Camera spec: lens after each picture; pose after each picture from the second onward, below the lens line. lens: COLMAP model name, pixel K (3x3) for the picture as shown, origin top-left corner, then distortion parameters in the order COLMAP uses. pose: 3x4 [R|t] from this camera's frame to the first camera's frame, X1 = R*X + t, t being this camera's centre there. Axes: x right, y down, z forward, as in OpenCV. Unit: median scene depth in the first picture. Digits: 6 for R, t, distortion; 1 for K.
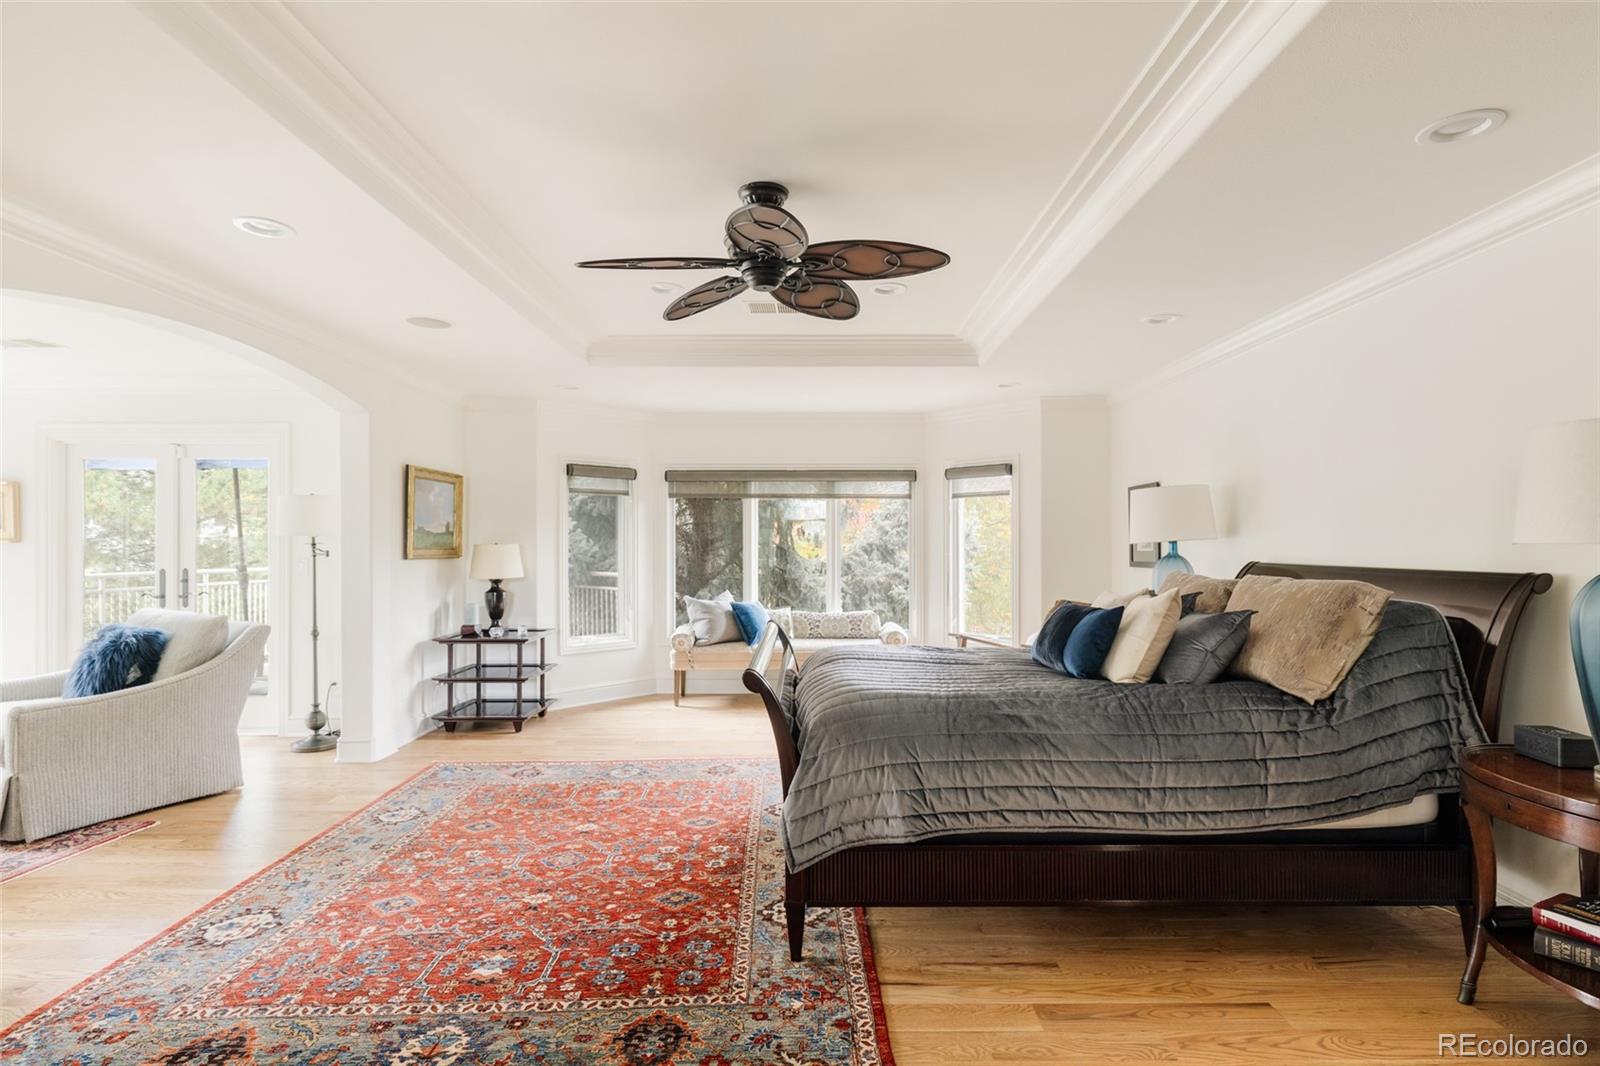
lens RADIAL K [[798.0, 0, 801.0], [0, 798.0, 539.8], [0, 0, 1]] dist [0.001274, 0.000865]
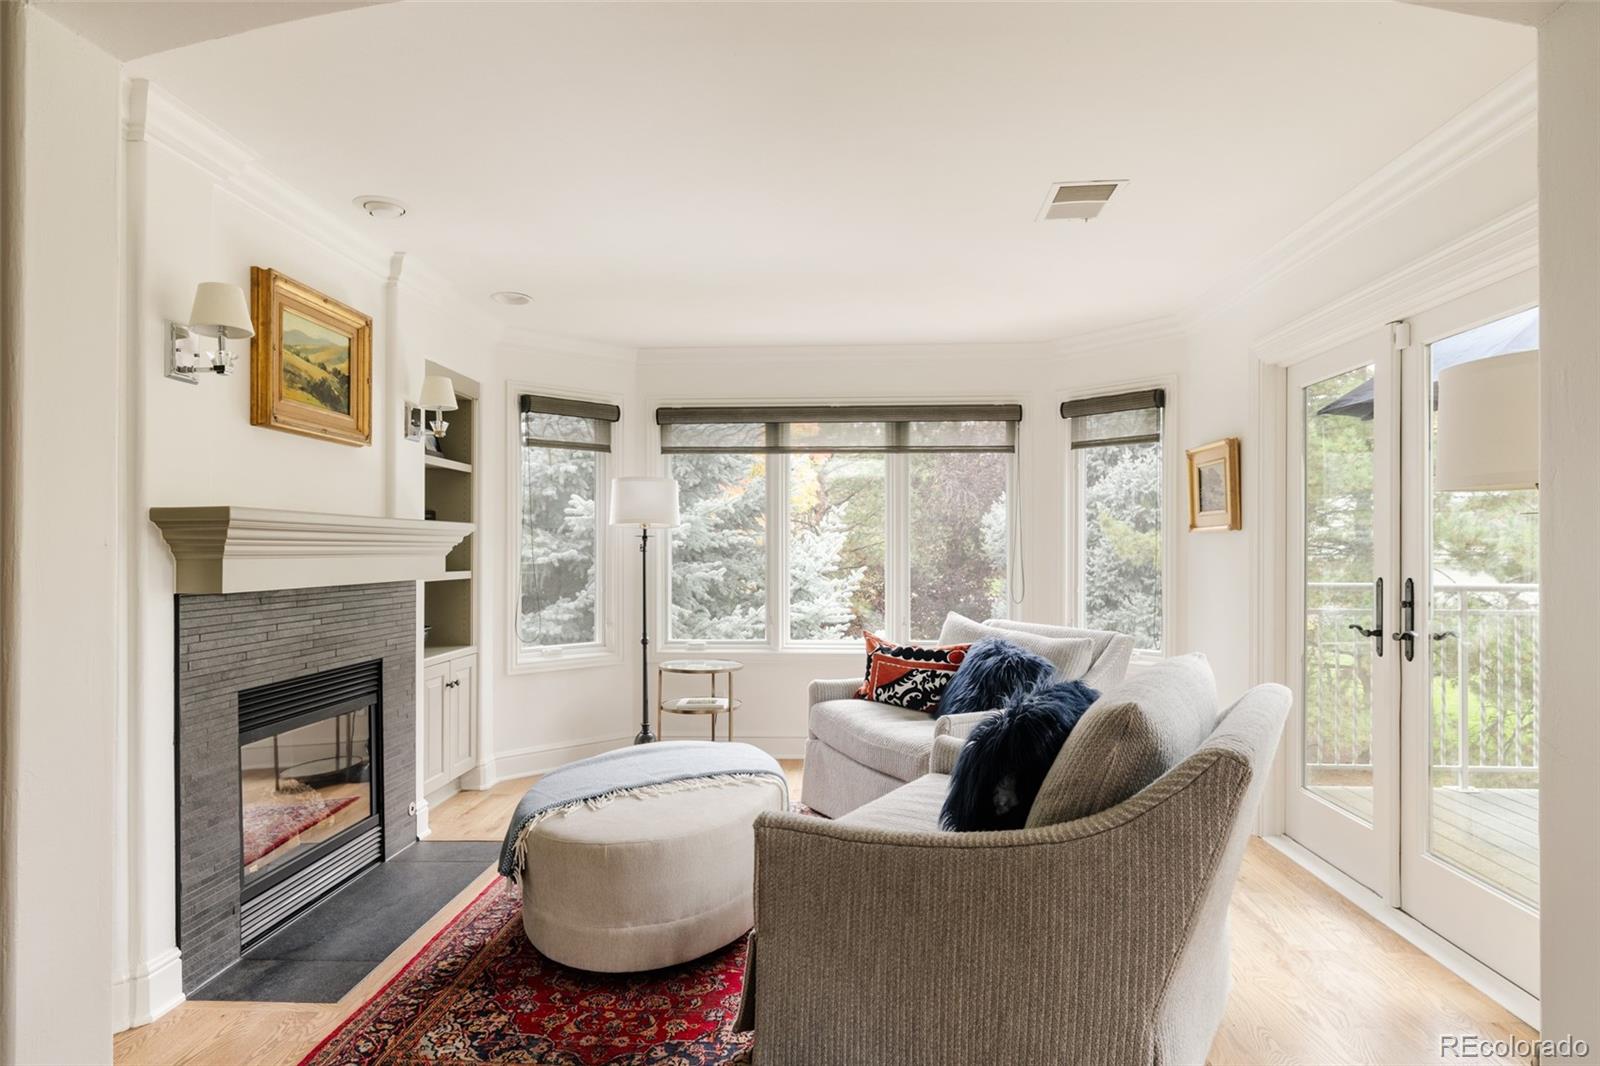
lens RADIAL K [[897.3, 0, 805.0], [0, 897.3, 548.7], [0, 0, 1]] dist [0.001566, 0.000006]
pose [[-0.038293, 0.001964, -0.999265, -0.415437], [0.005446, 0.999984, 0.001757, 0.028181], [0.999252, -0.005375, -0.038303, 1.249951]]
